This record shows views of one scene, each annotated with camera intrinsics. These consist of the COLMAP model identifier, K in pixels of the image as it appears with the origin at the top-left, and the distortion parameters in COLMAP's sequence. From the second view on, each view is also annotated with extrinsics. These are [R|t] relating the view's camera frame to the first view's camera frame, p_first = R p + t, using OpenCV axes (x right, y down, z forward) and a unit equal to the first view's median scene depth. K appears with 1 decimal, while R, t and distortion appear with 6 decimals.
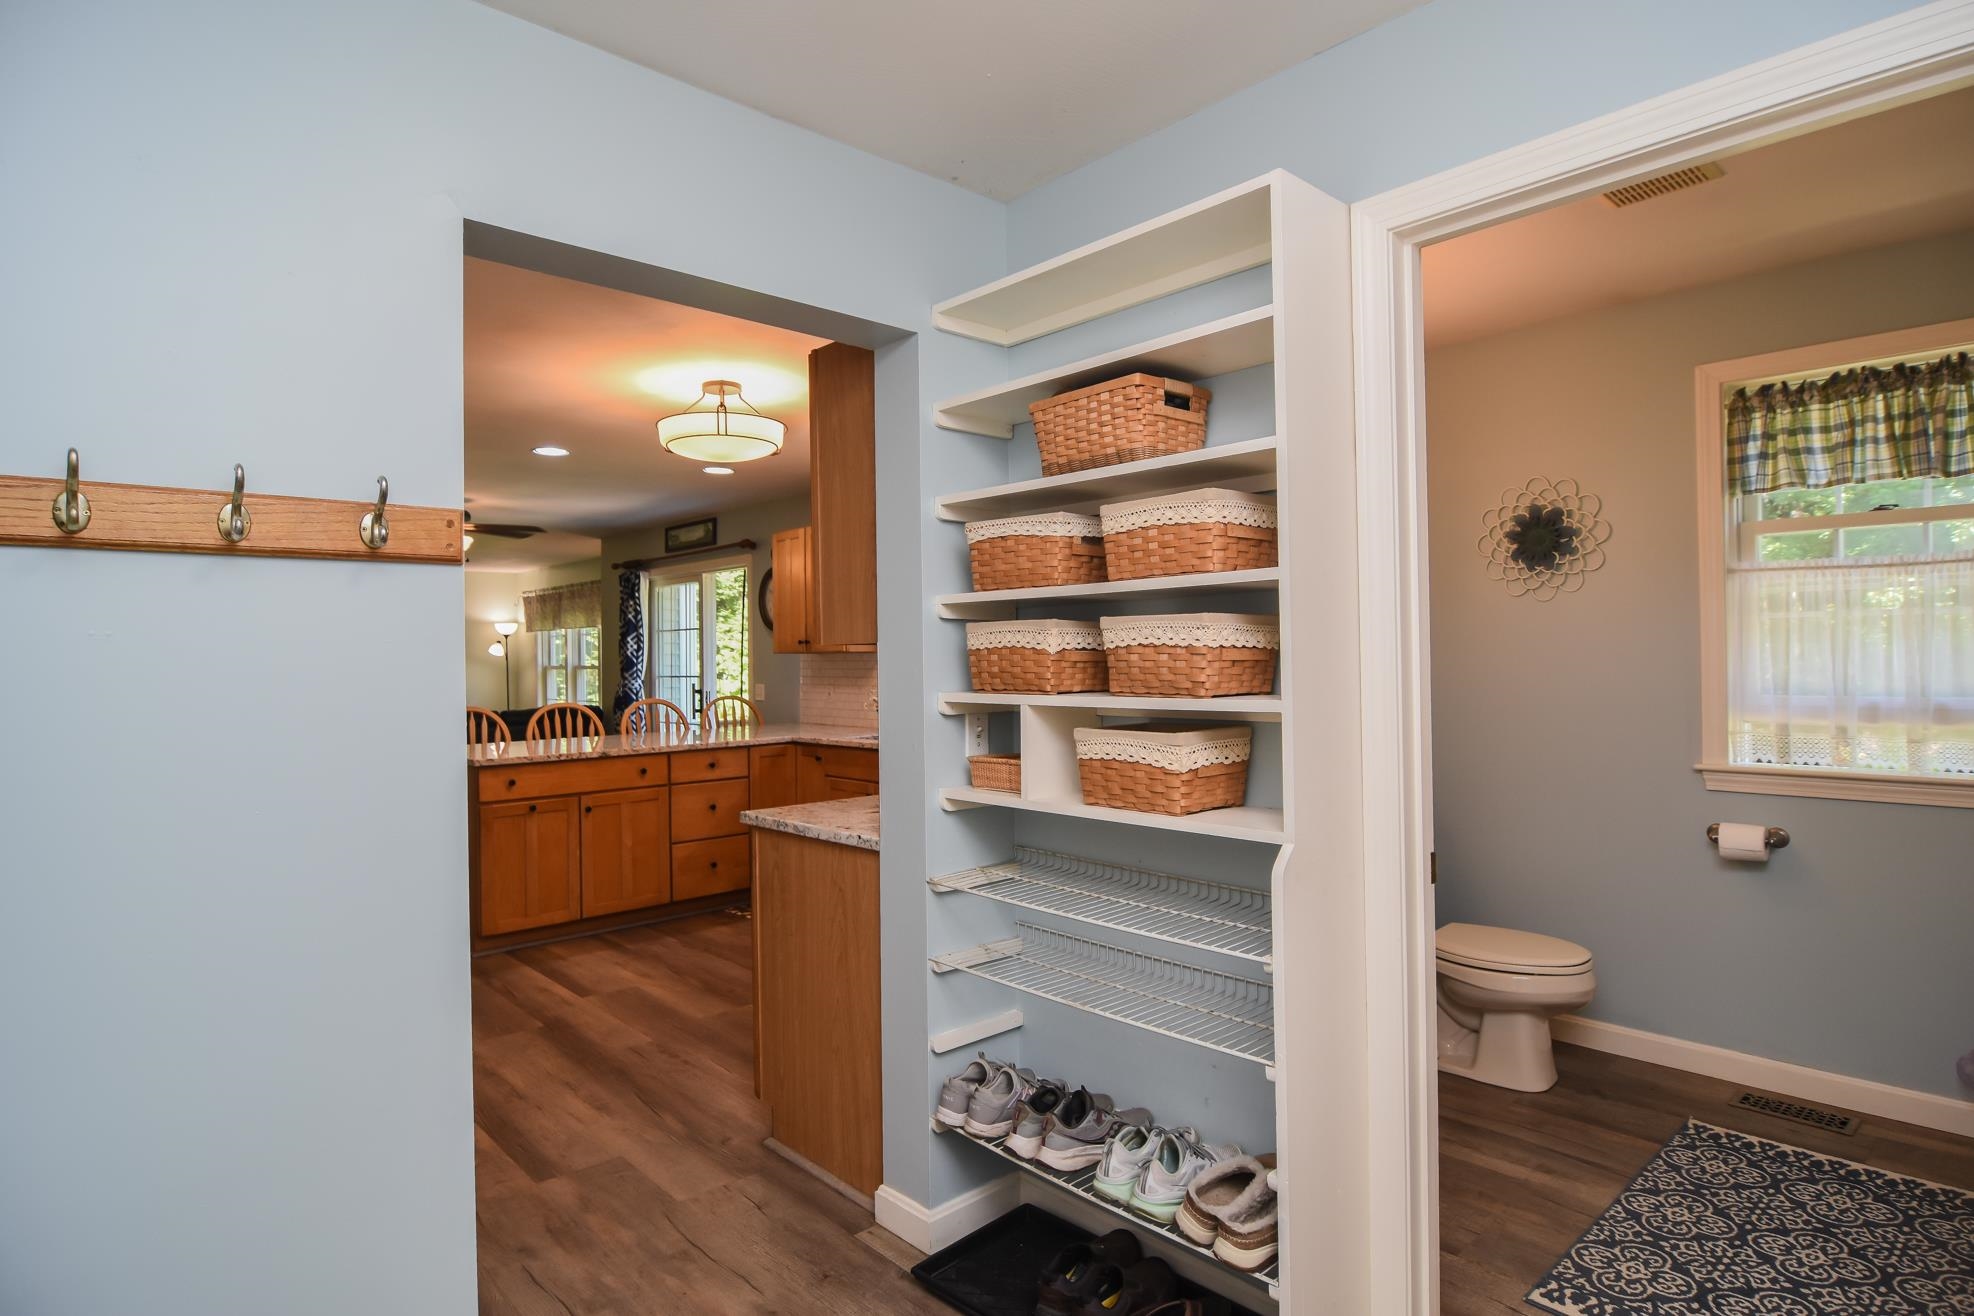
lens RADIAL K [[1061.5, 0, 987.0], [0, 1061.5, 658.0], [0, 0, 1]] dist [0.002670, -0.016835]
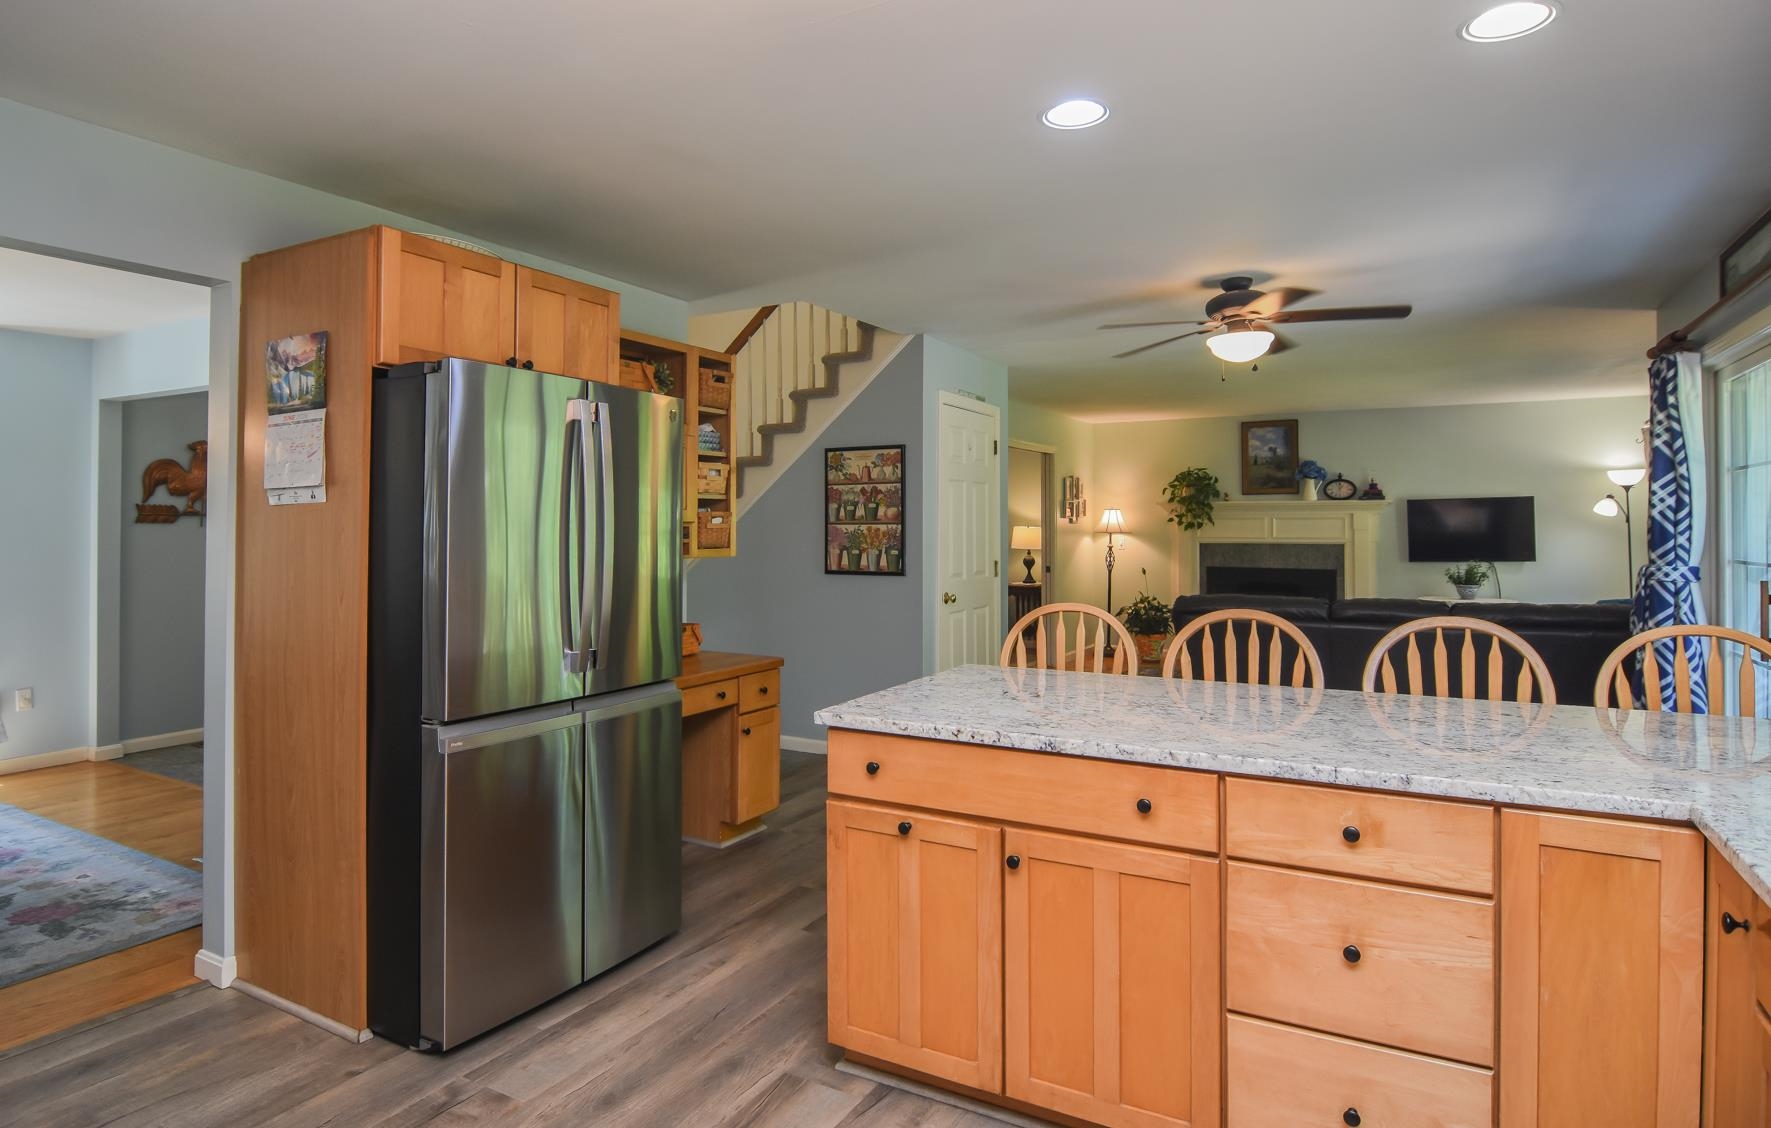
lens RADIAL K [[971.3, 0, 885.0], [0, 971.3, 514.4], [0, 0, 1]] dist [-0.001350, -0.000669]
pose [[0.305532, 0.002713, -0.952178, 0.000649], [-0.004233, 0.999990, 0.001491, -0.004035], [0.952172, 0.003575, 0.305541, 0.583676]]
